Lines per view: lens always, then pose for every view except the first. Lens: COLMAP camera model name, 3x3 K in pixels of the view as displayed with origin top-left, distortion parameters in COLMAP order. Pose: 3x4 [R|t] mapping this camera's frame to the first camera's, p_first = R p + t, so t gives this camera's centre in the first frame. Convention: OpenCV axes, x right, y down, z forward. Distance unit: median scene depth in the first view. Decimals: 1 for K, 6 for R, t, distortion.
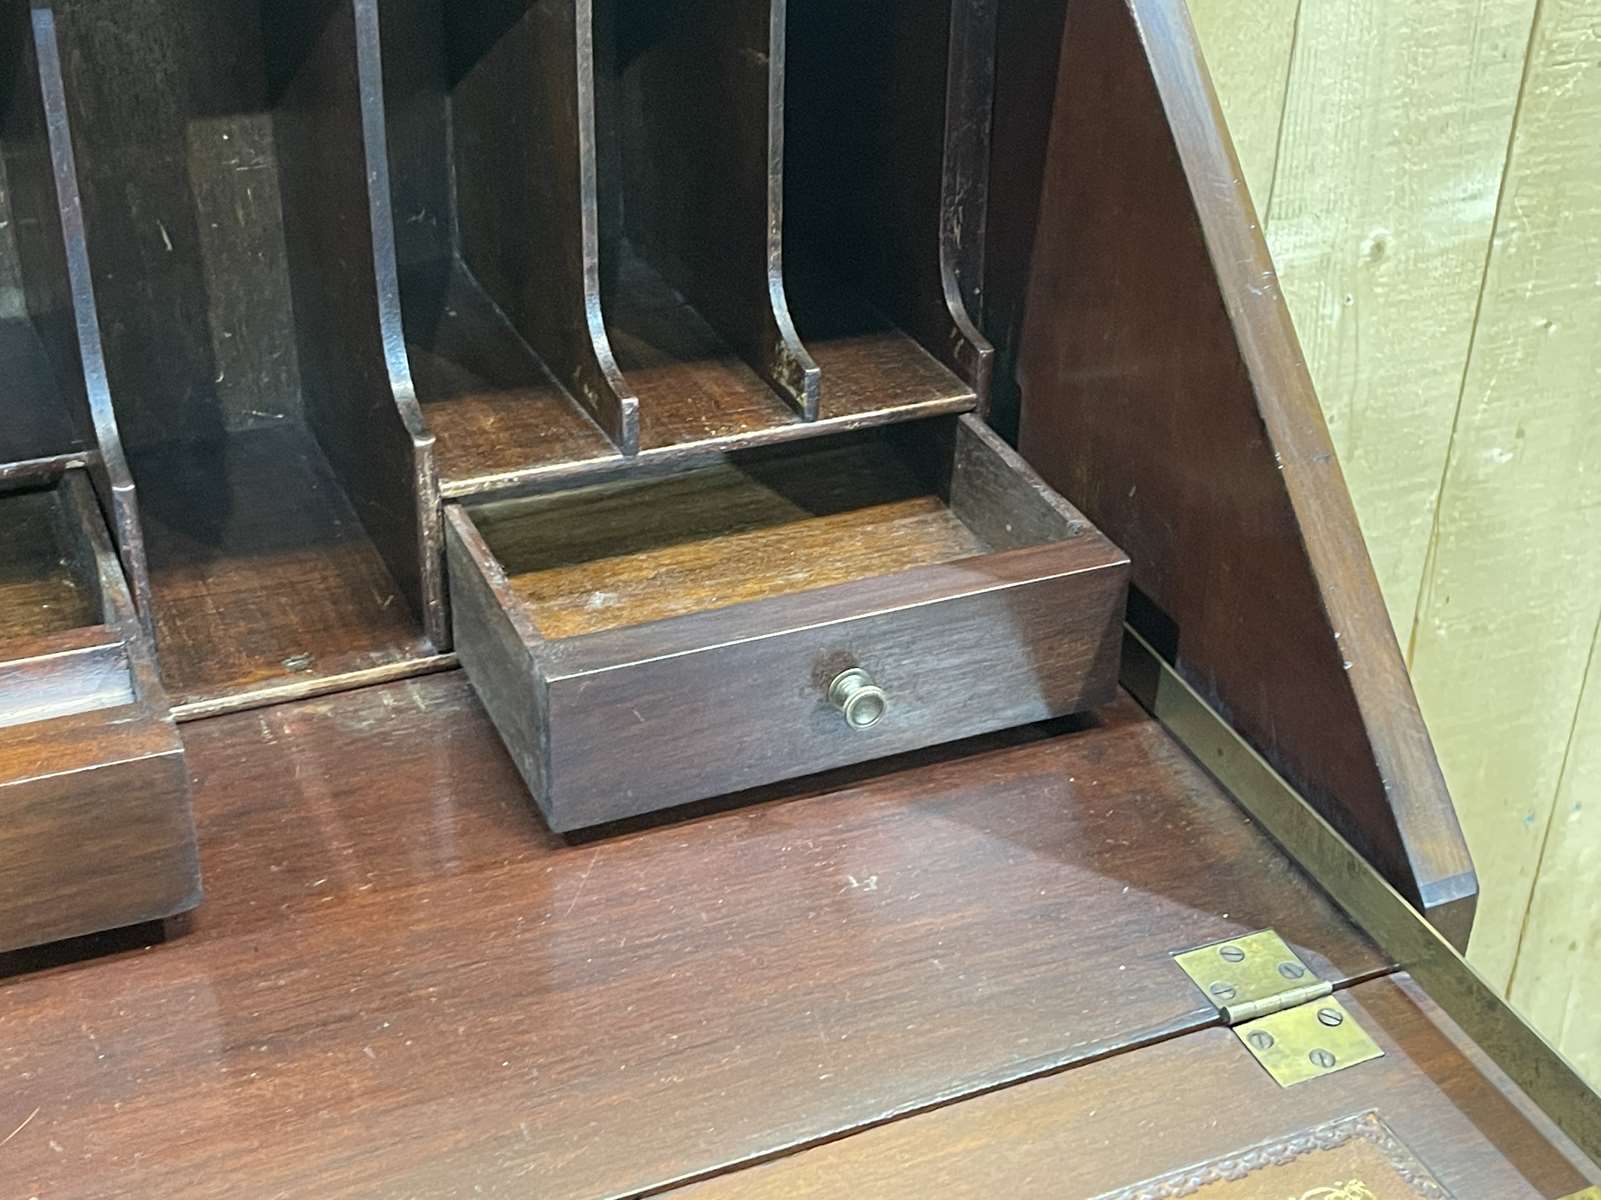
lens RADIAL K [[2451.7, 0, 829.9], [0, 2451.7, 597.0], [0, 0, 1]] dist [0.168919, -0.429766]
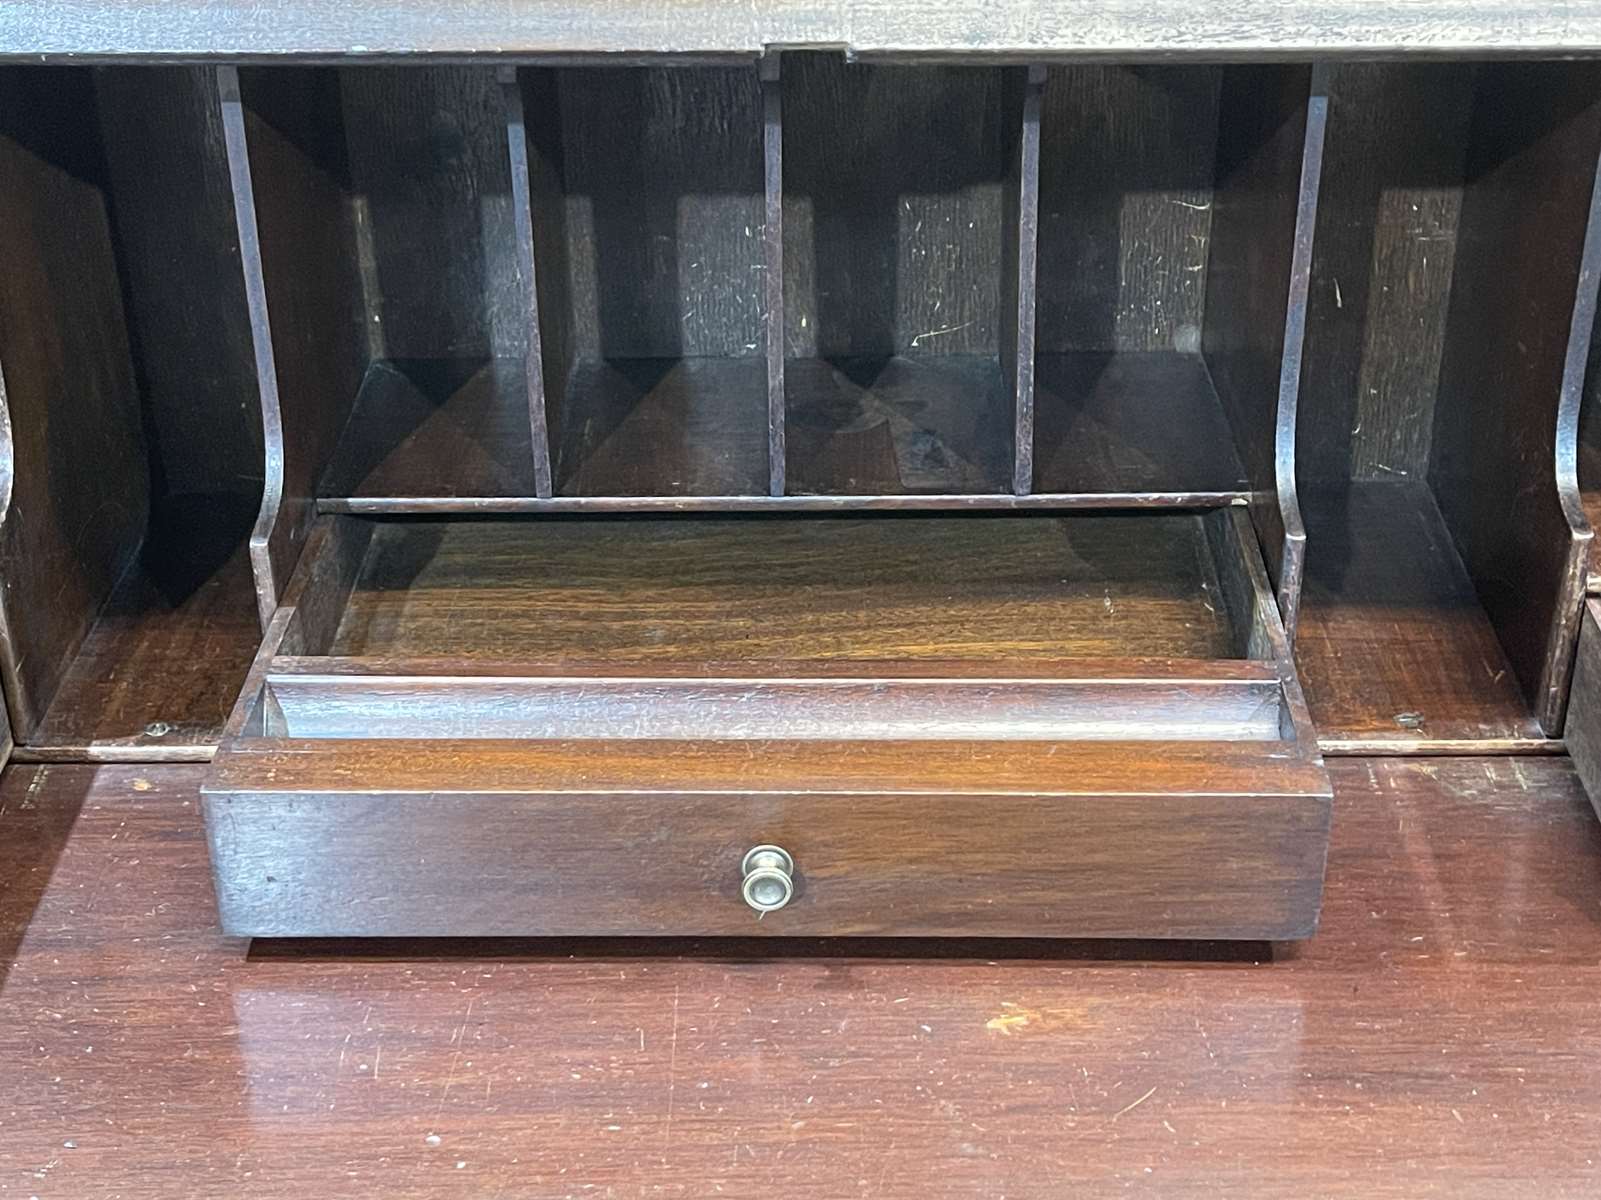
lens RADIAL K [[2451.7, 0, 829.9], [0, 2451.7, 597.0], [0, 0, 1]] dist [0.168919, -0.429766]
pose [[0.915068, 0.174470, -0.363608, -0.071788], [-0.175109, 0.984045, 0.031489, -0.015675], [0.363301, 0.034856, 0.931020, -0.070345]]
